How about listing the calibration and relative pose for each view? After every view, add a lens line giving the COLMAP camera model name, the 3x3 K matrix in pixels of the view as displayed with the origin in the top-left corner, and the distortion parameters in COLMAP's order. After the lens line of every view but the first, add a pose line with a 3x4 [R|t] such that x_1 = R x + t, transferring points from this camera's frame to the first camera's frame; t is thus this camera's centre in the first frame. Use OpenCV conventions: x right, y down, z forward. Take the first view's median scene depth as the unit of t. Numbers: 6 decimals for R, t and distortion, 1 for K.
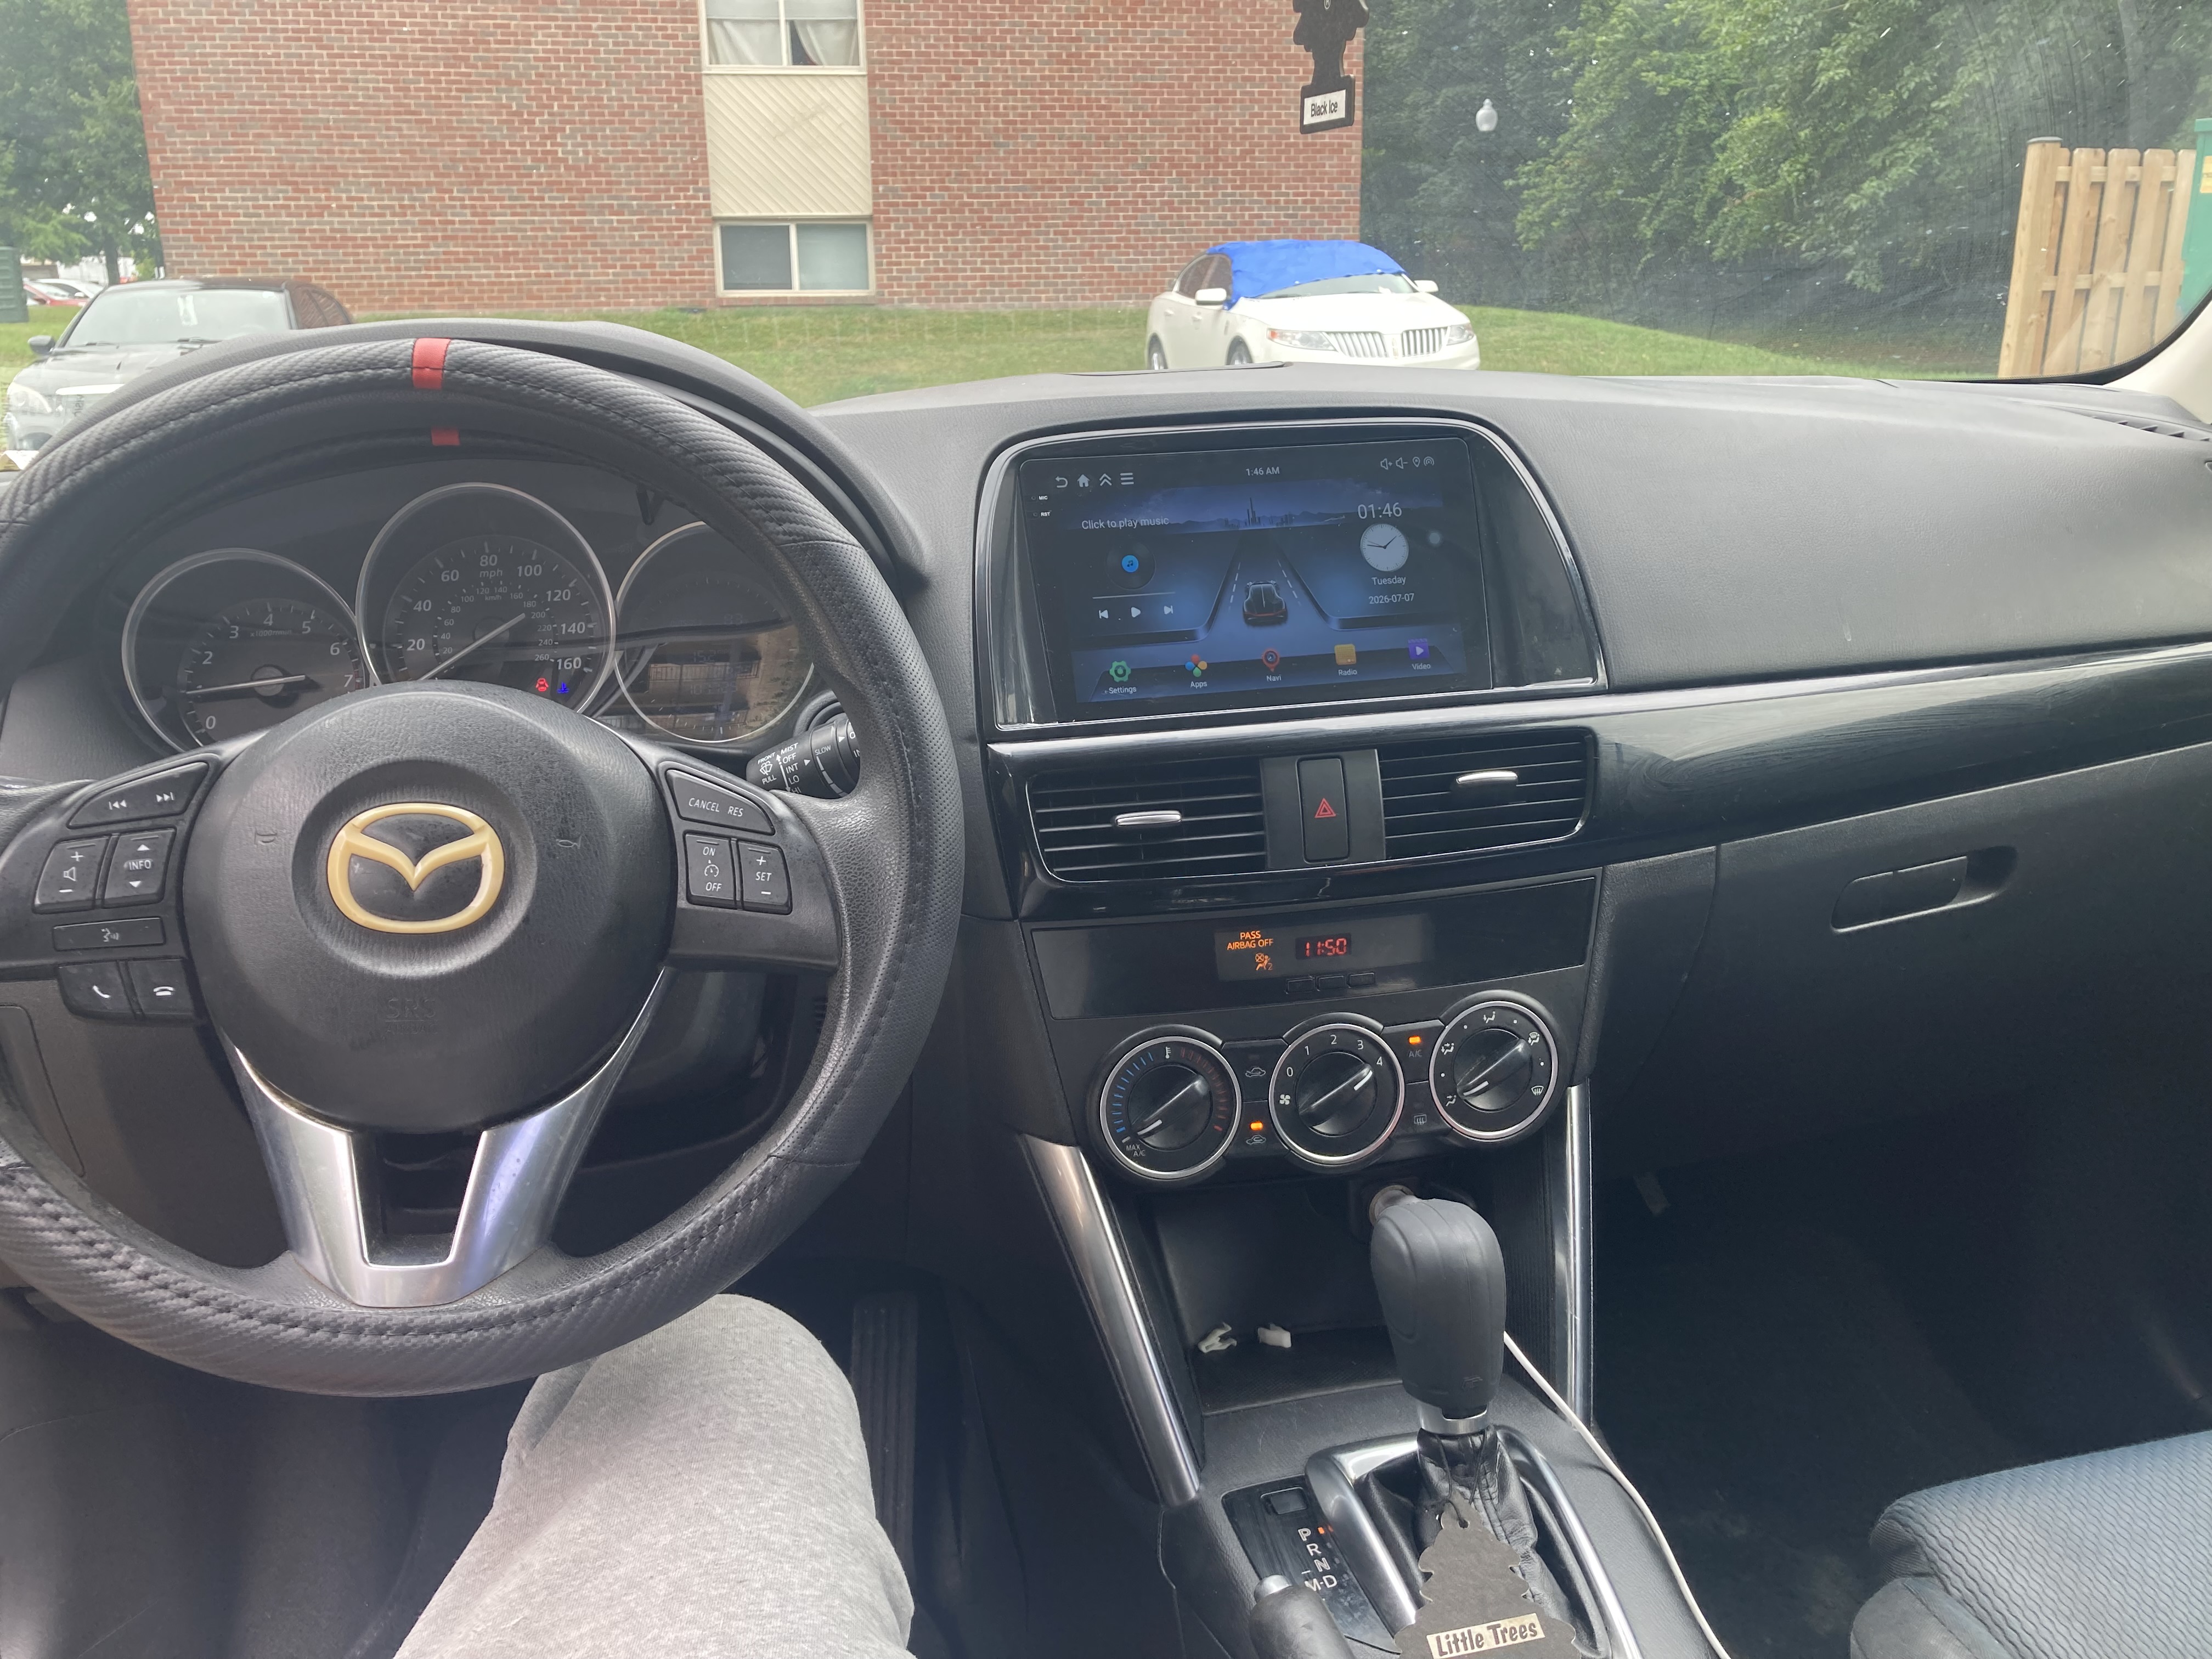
lens RADIAL K [[1770.2, 0, 1095.3], [0, 1770.2, 837.8], [0, 0, 1]] dist [0.000117, 0.012483]
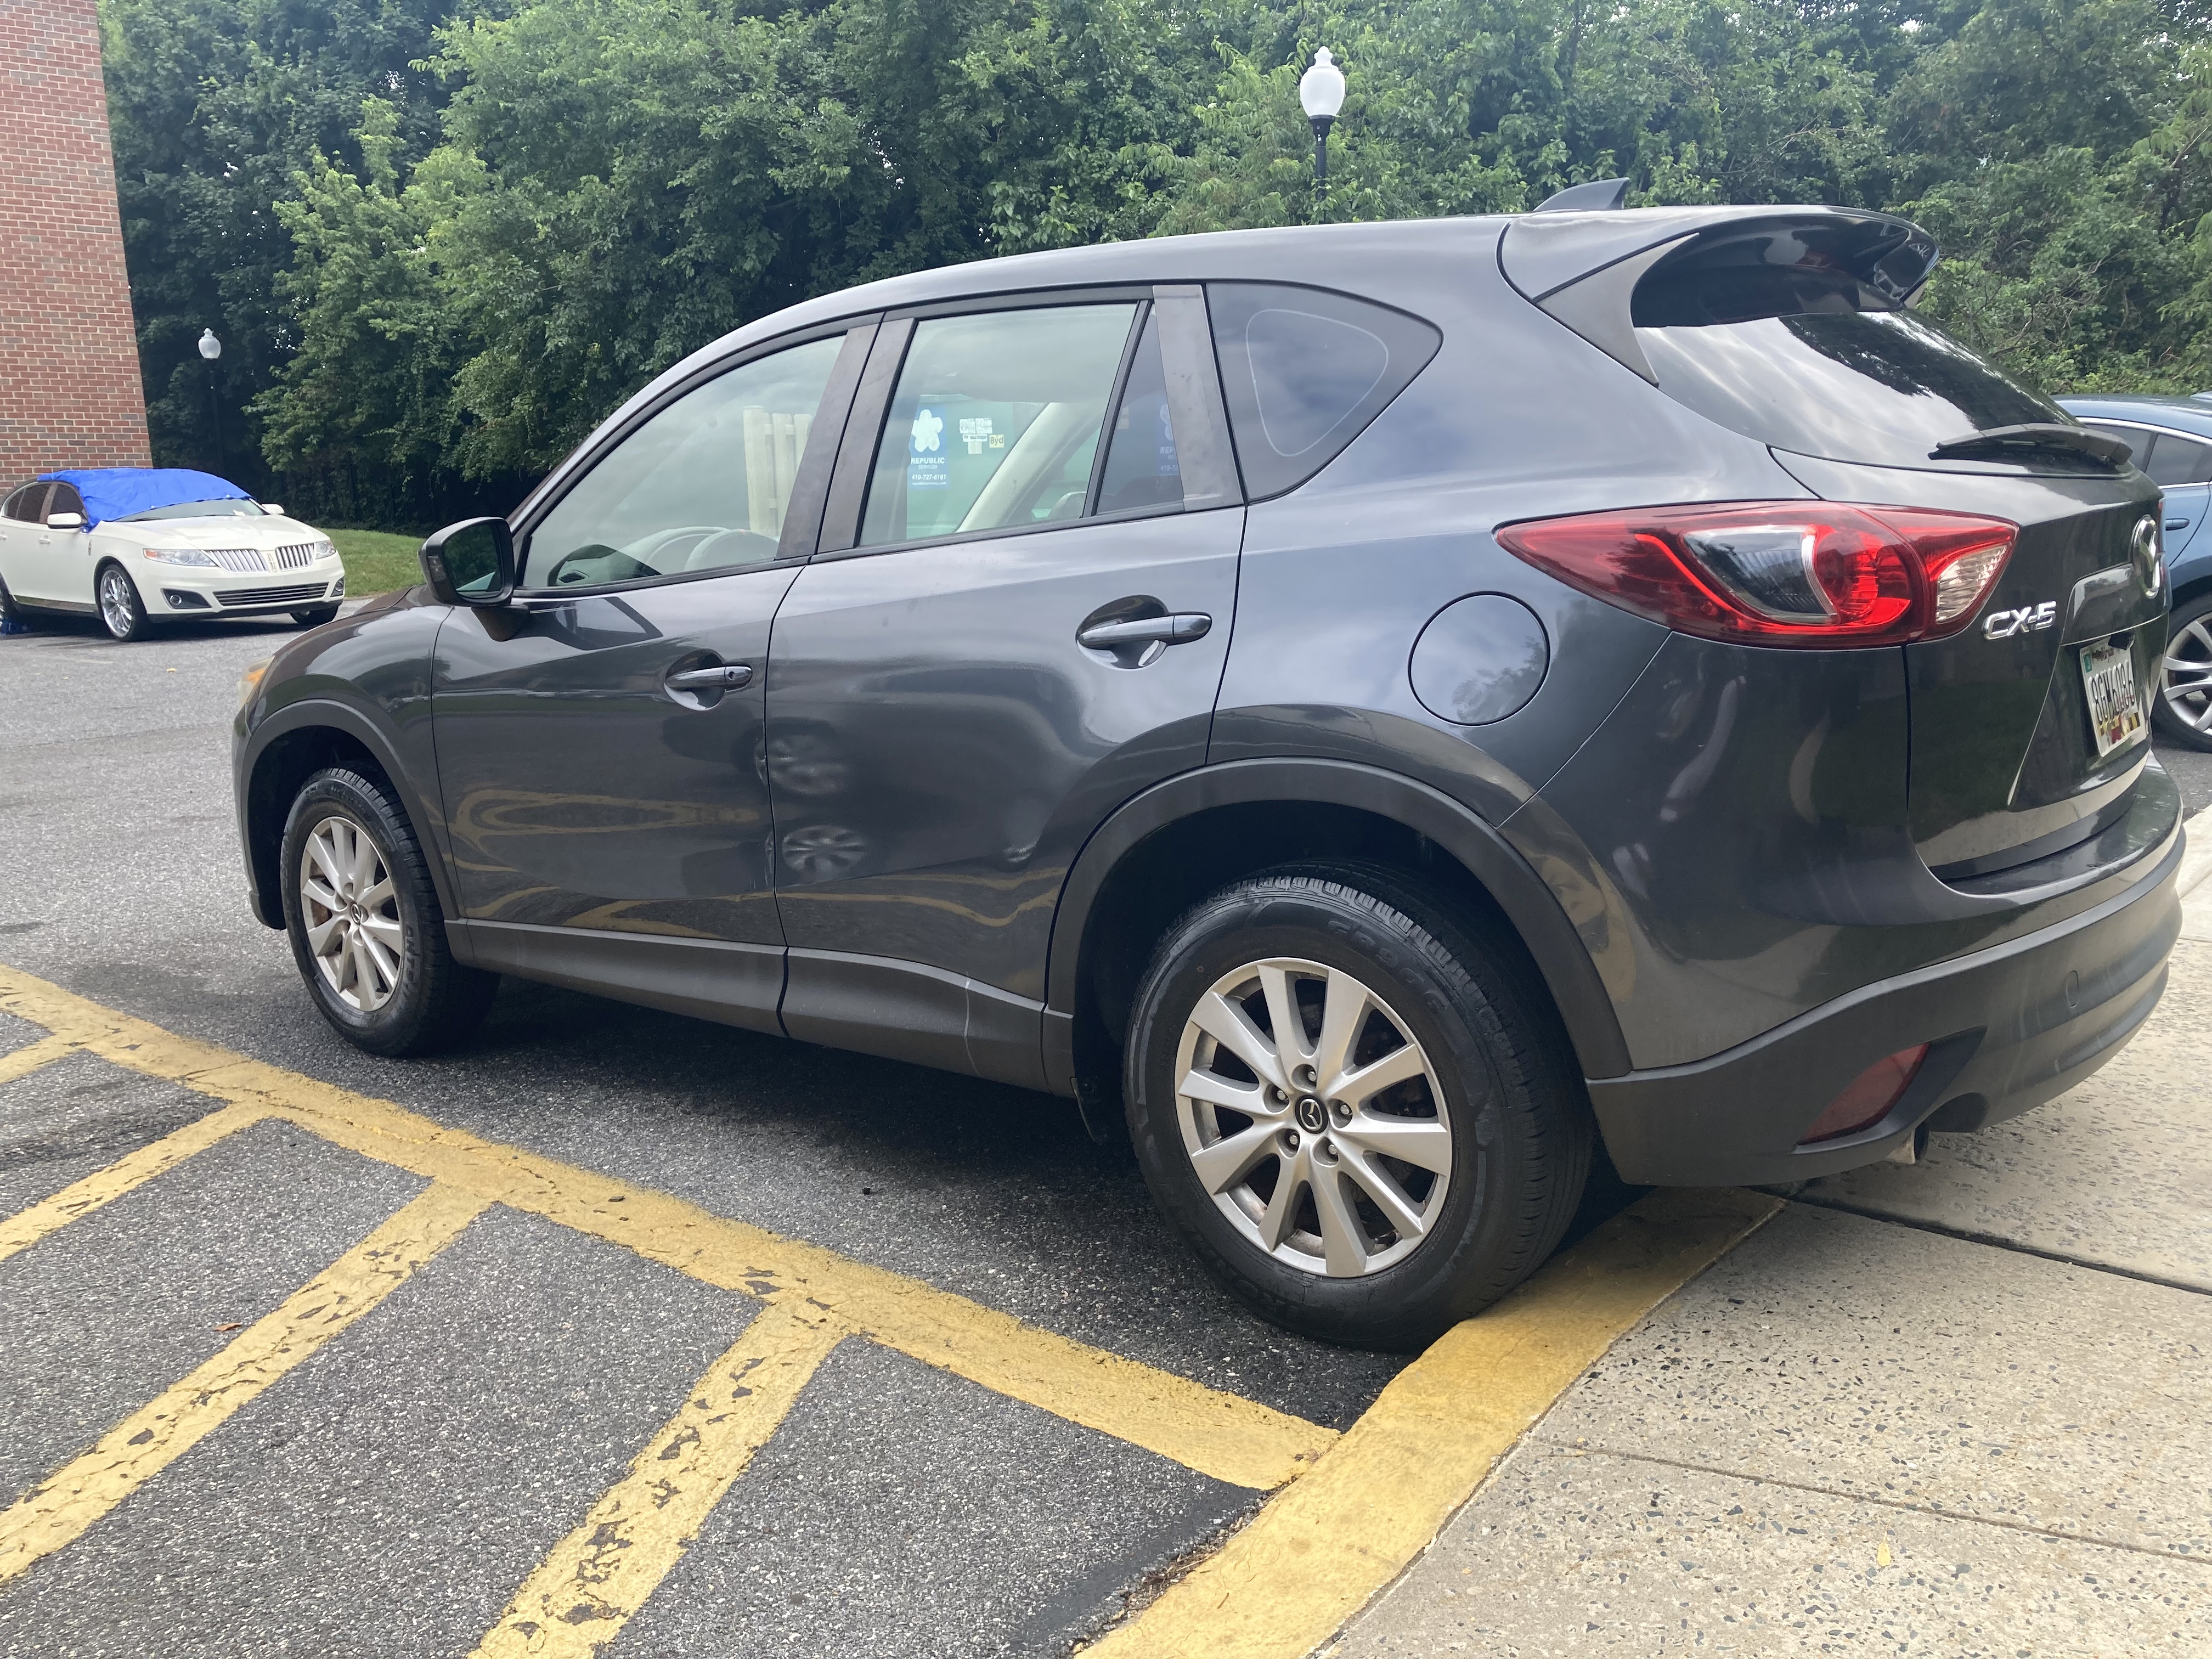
lens RADIAL K [[1811.2, 0, 1097.2], [0, 1811.2, 828.5], [0, 0, 1]] dist [0.004171, 0.009036]
pose [[0.776130, -0.126535, 0.617747, -0.182684], [0.201171, 0.978154, -0.052390, 0.069451], [-0.597623, 0.164935, 0.784630, -0.238558]]
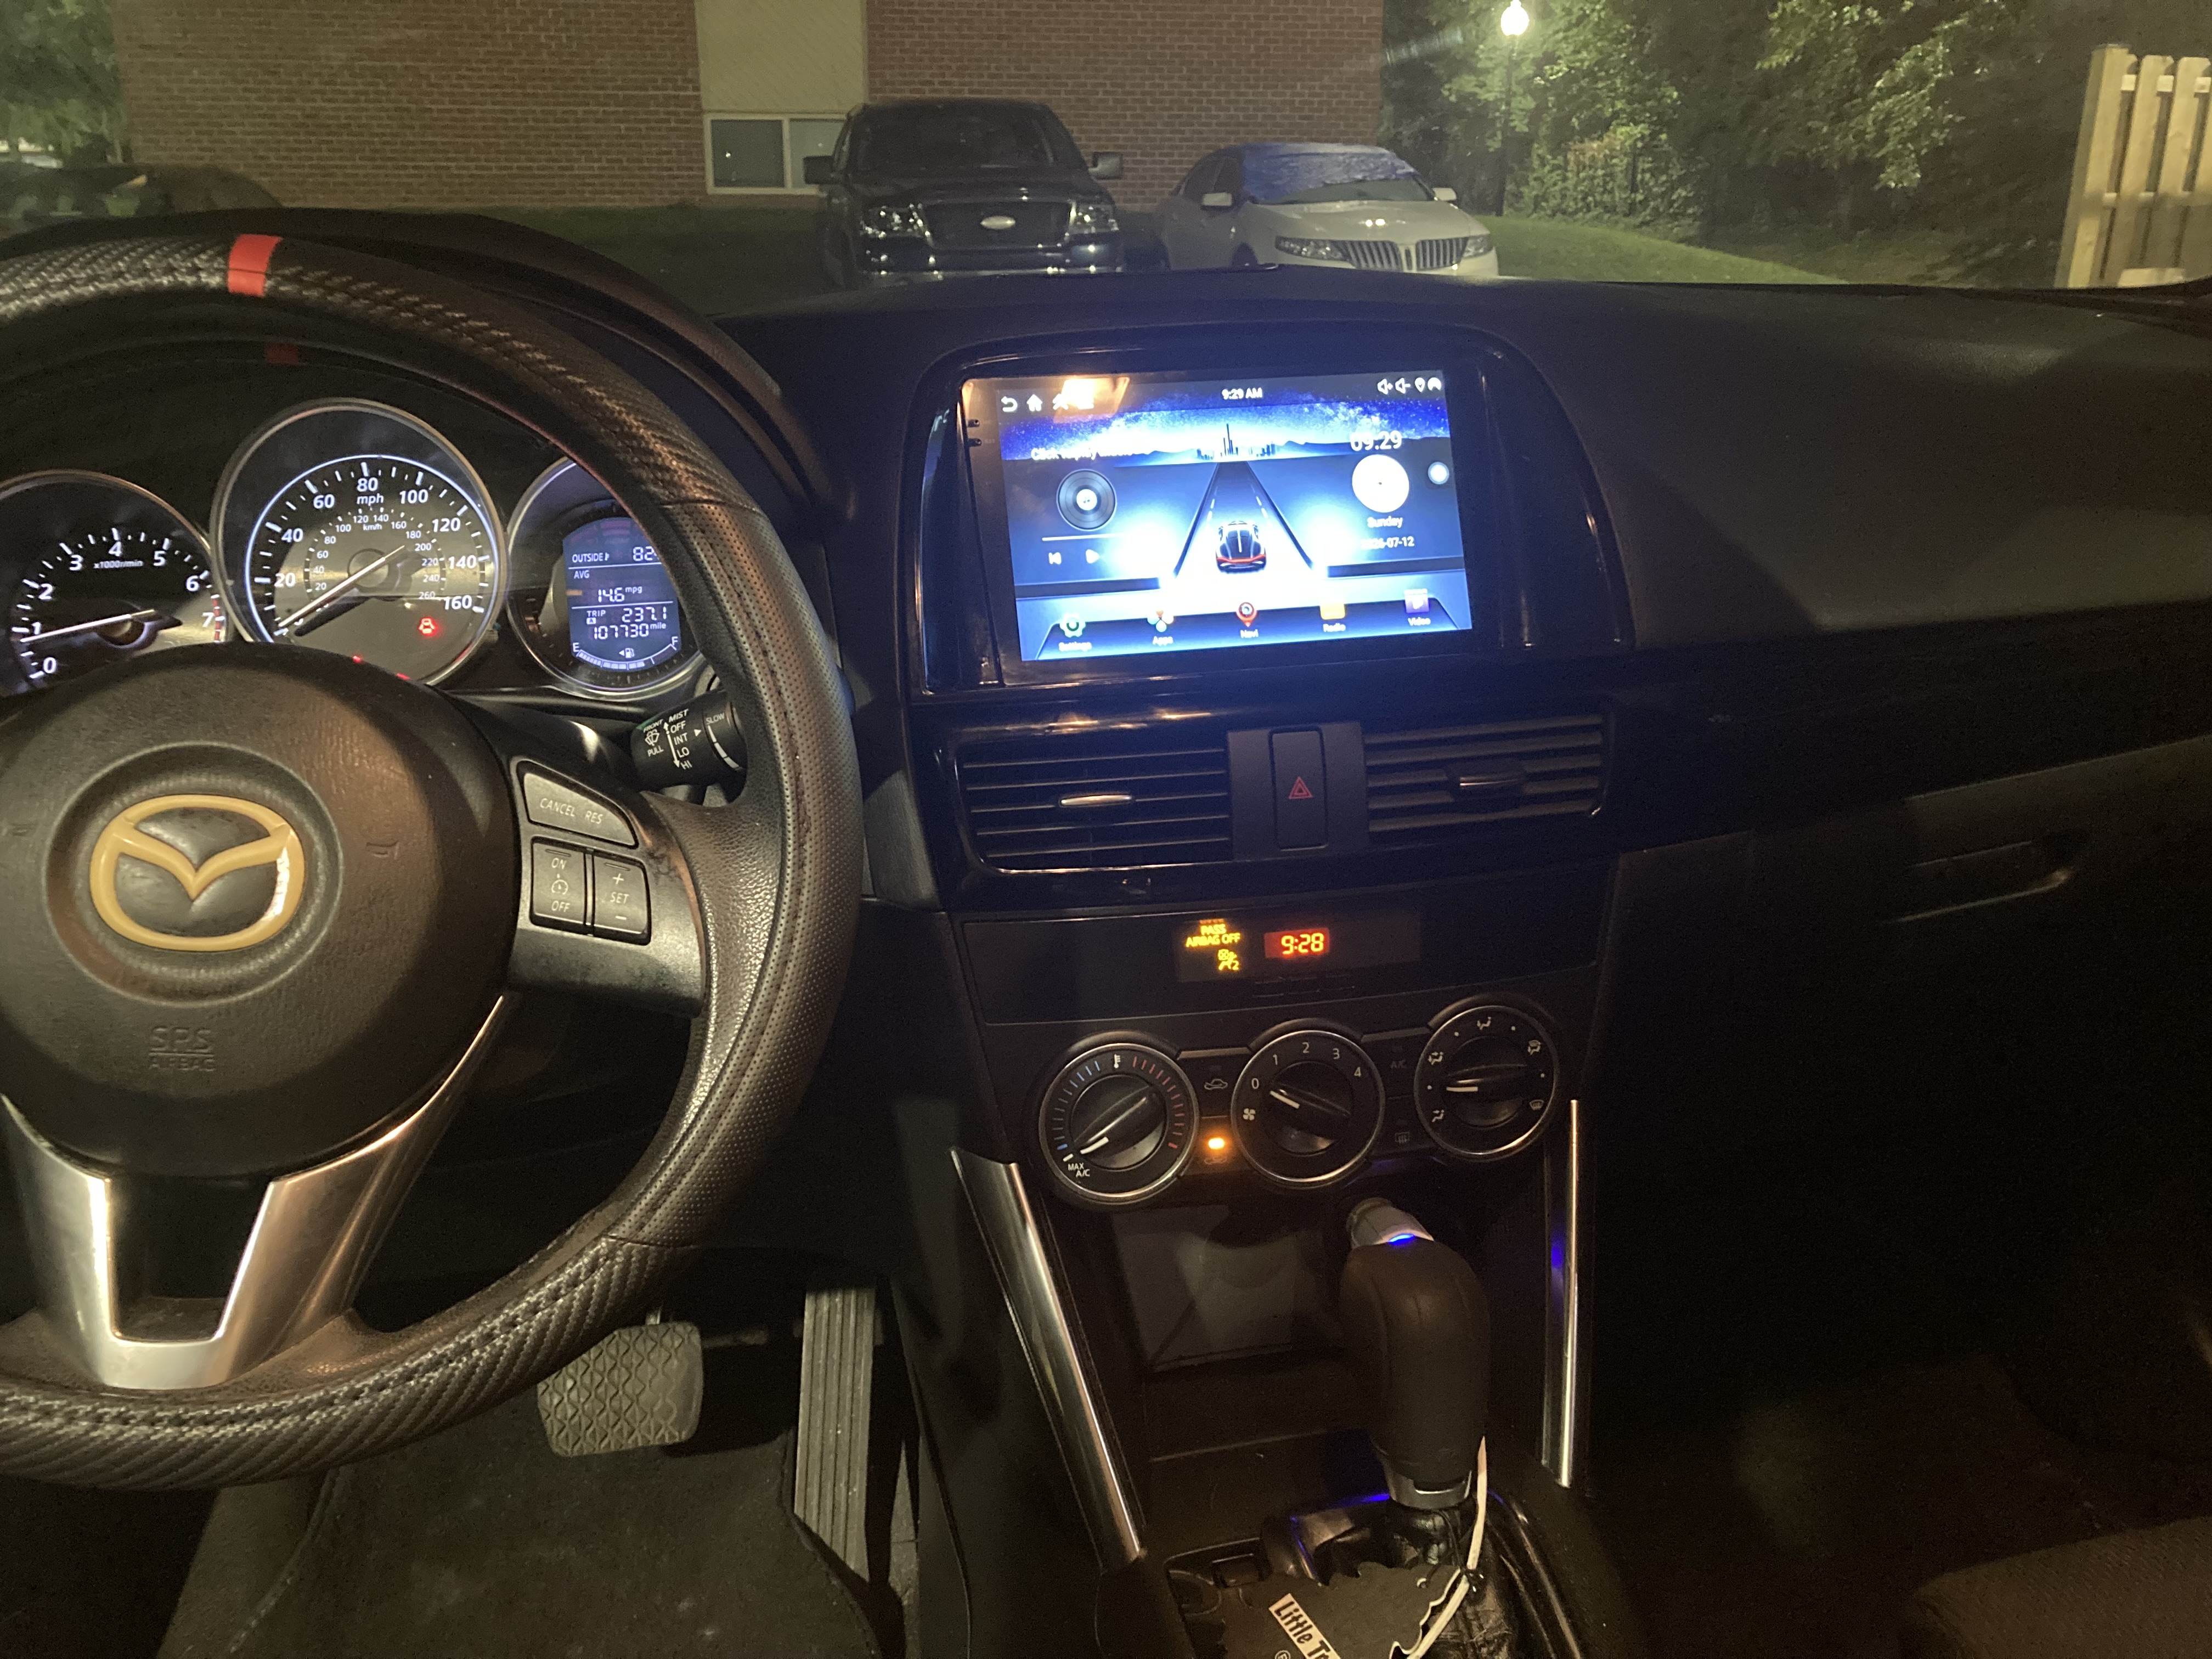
lens RADIAL K [[1811.2, 0, 1097.2], [0, 1811.2, 828.5], [0, 0, 1]] dist [0.004171, 0.009036]
pose [[0.999895, 0.014382, 0.001789, 0.002150], [-0.014439, 0.999203, 0.037220, -0.002184], [-0.001253, -0.037242, 0.999305, 0.007946]]
